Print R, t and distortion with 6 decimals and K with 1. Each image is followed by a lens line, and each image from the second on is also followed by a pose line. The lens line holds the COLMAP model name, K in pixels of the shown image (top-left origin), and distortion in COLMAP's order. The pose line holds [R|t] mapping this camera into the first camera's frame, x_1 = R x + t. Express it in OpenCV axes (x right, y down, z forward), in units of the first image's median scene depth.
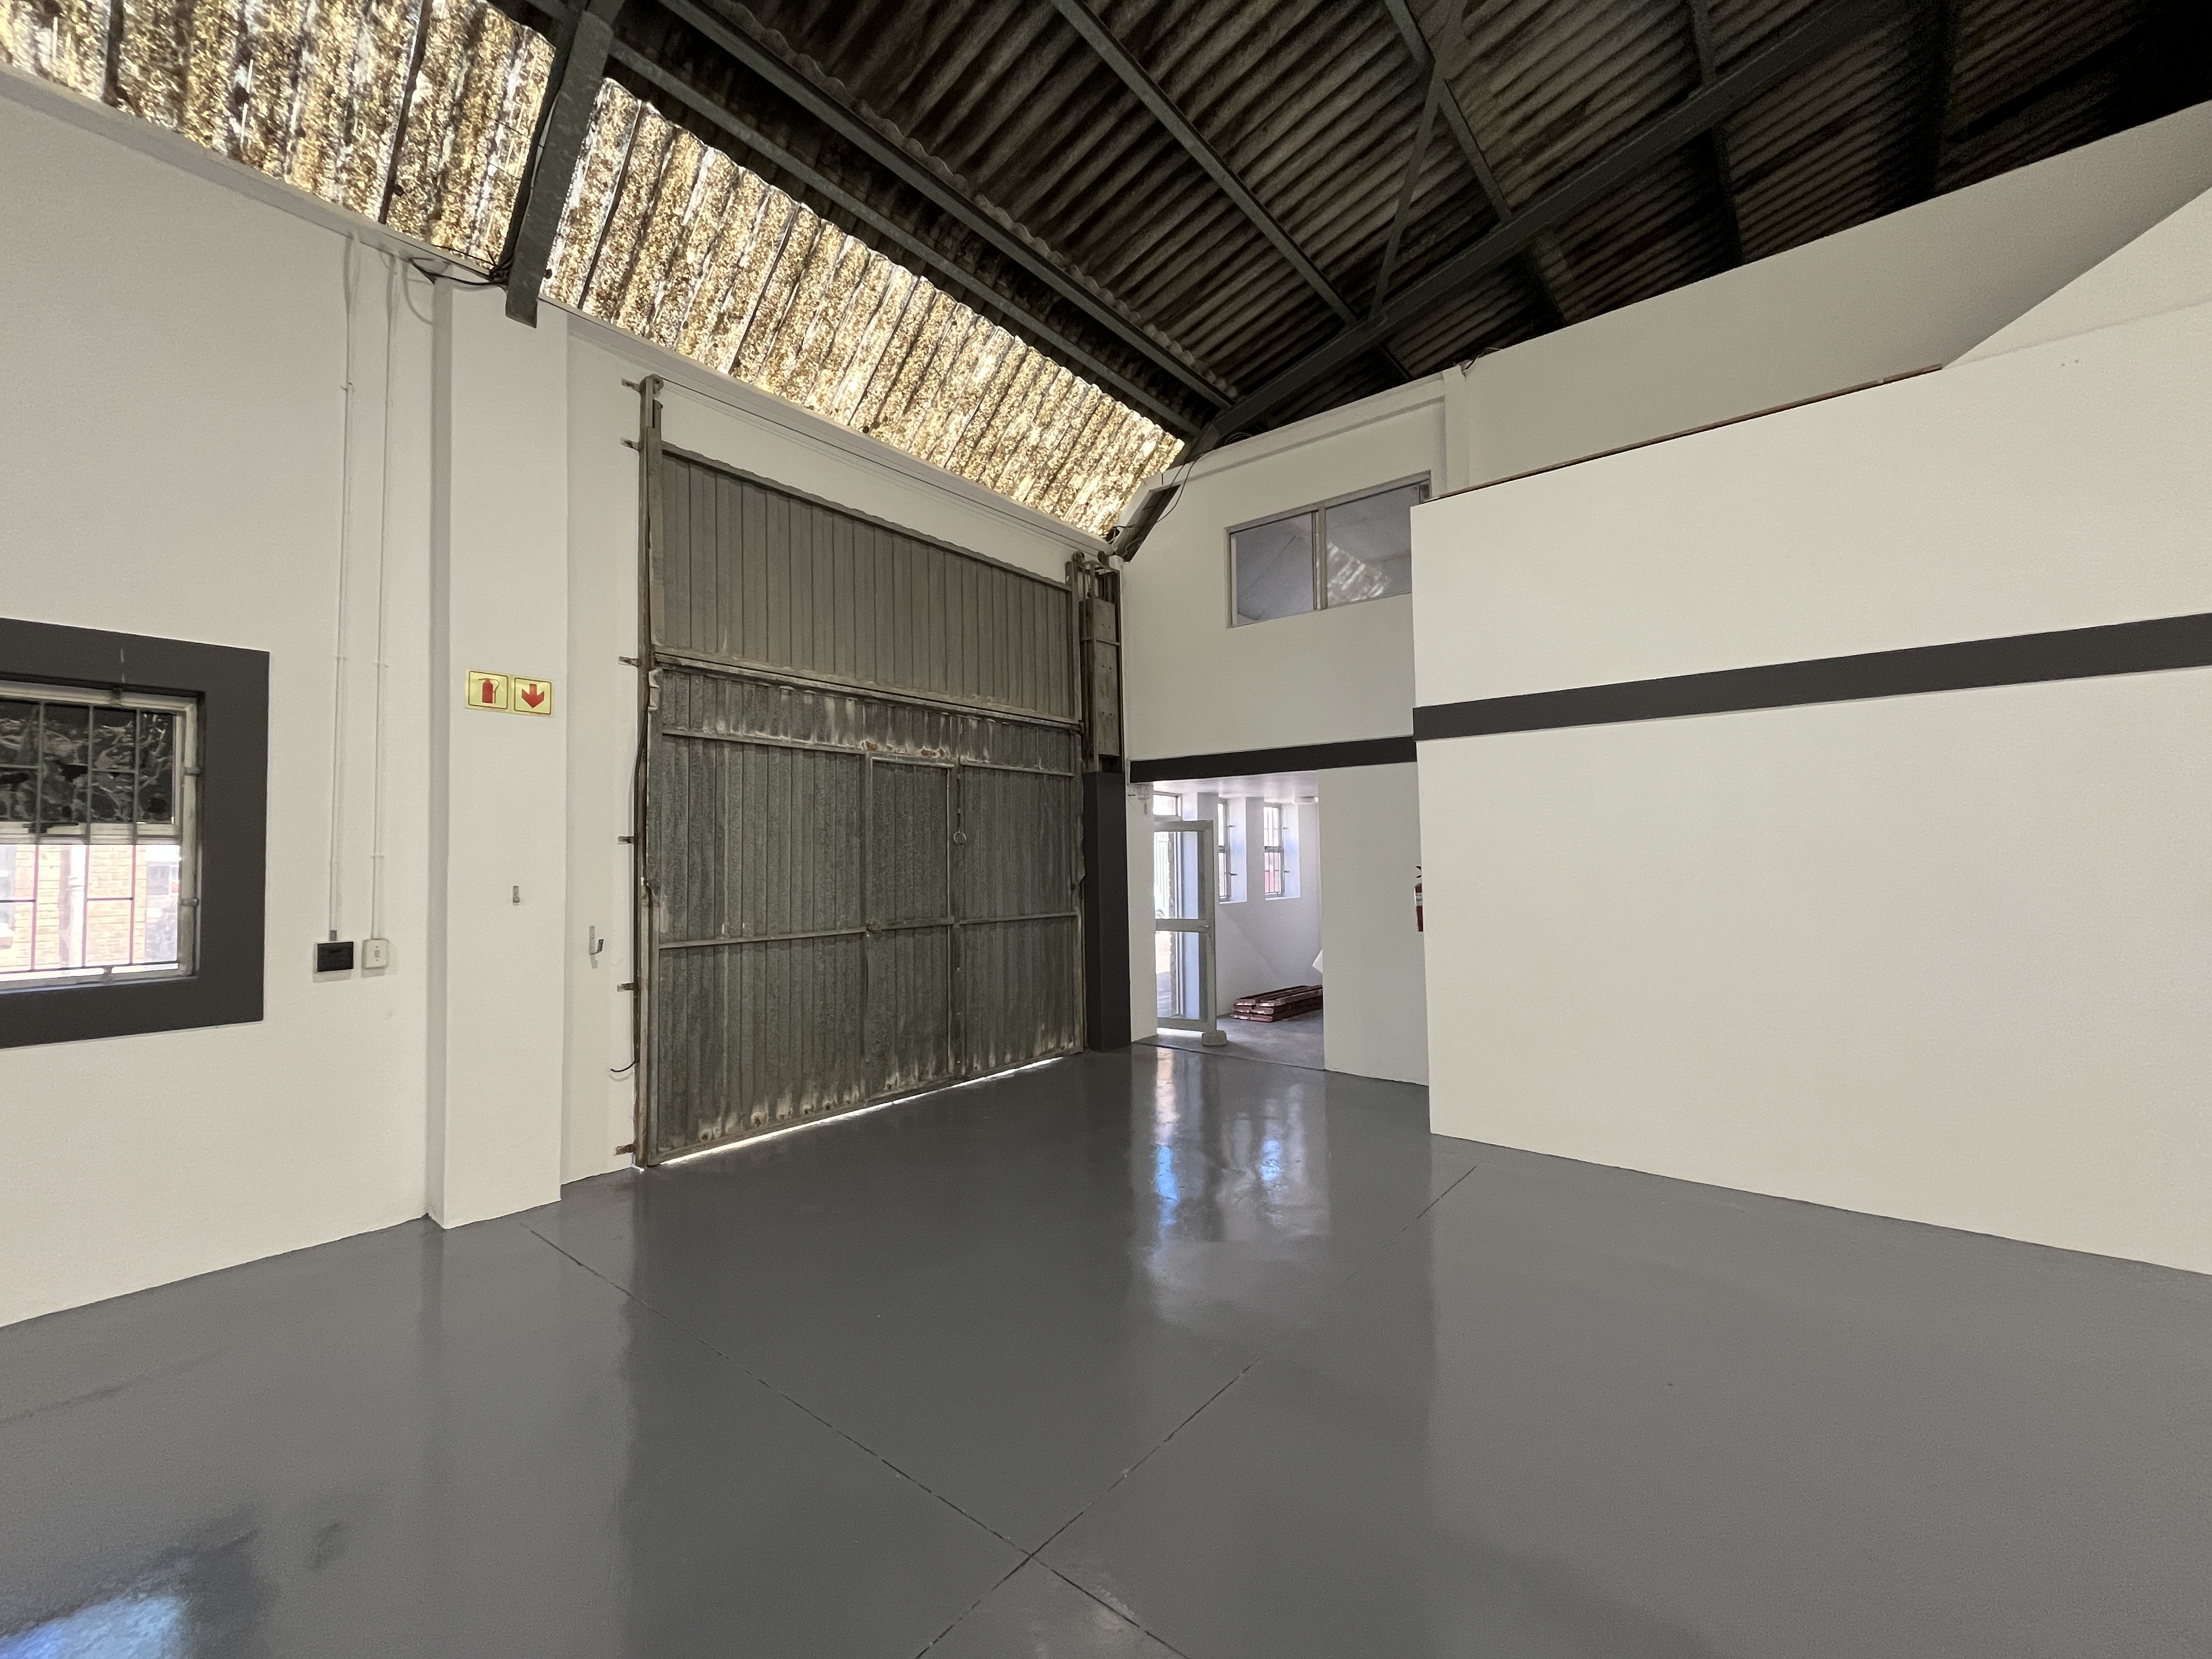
lens RADIAL K [[901.2, 0, 1102.7], [0, 901.2, 822.0], [0, 0, 1]] dist [0.000712, 0.000405]
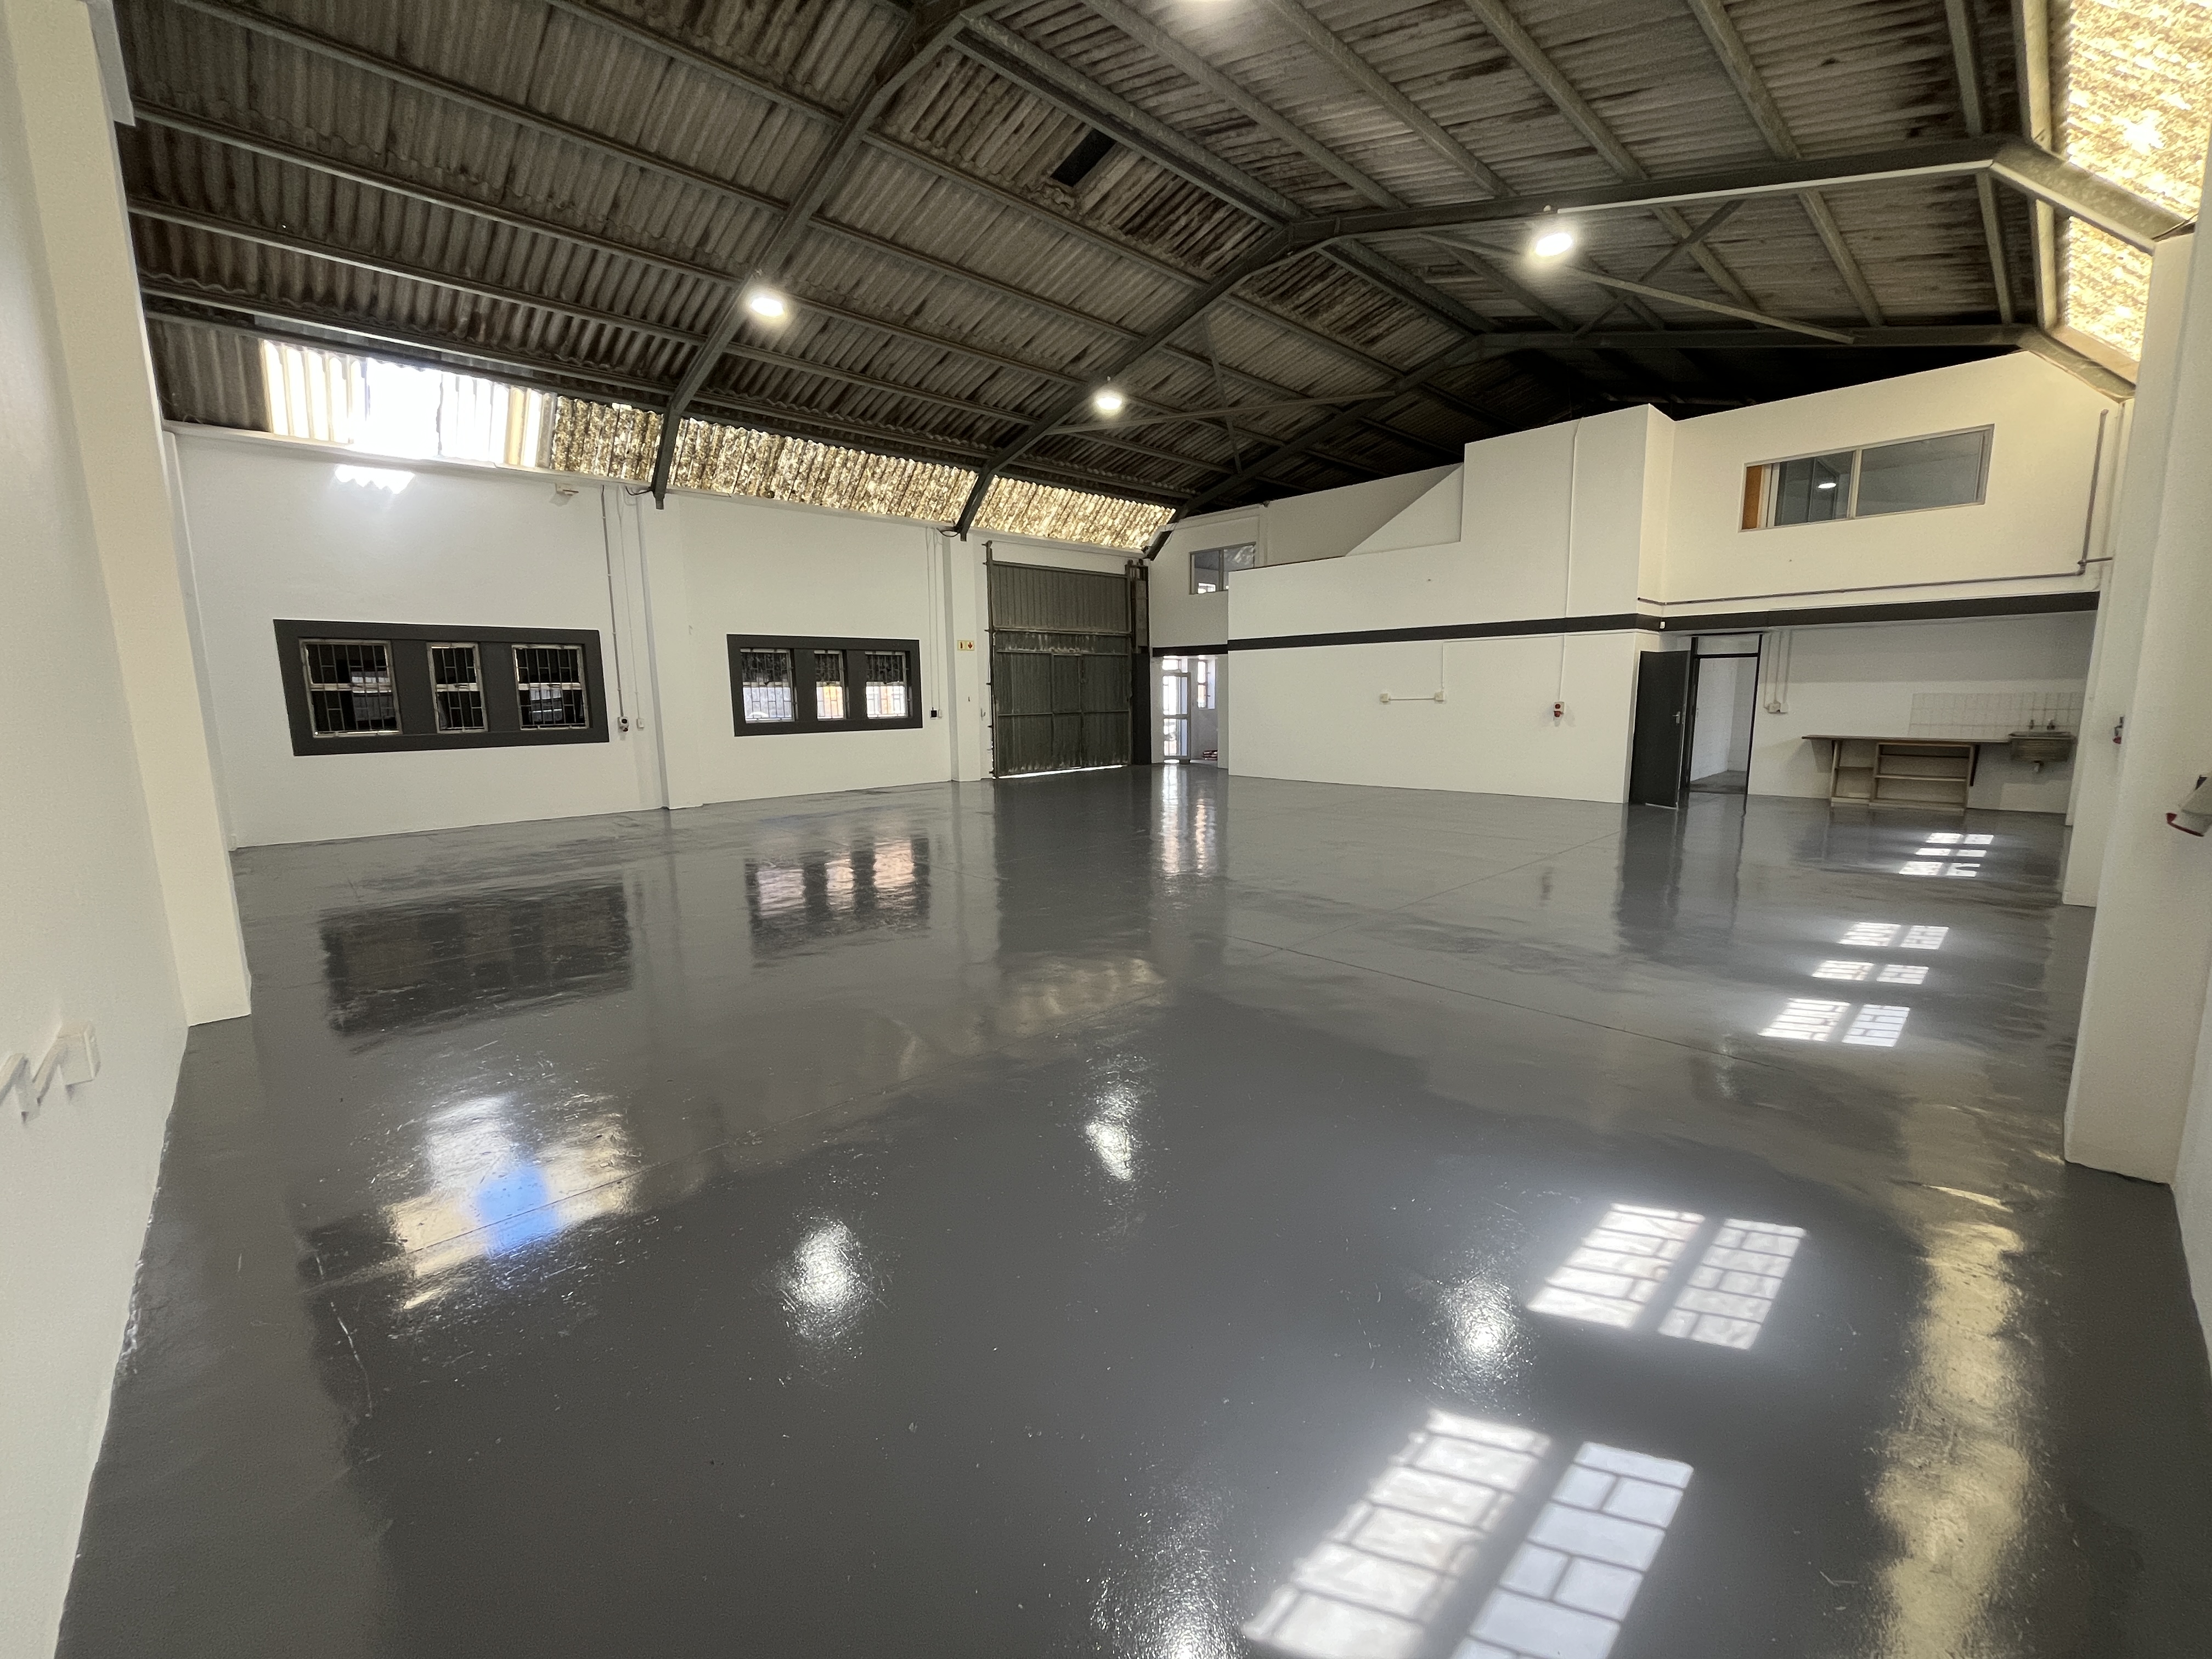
lens RADIAL K [[901.2, 0, 1102.7], [0, 901.2, 822.0], [0, 0, 1]] dist [0.000712, 0.000405]
pose [[0.991240, 0.015856, -0.131117, 0.270037], [0.009024, 0.982315, 0.187016, -0.075432], [0.131763, -0.186561, 0.973567, -1.767351]]
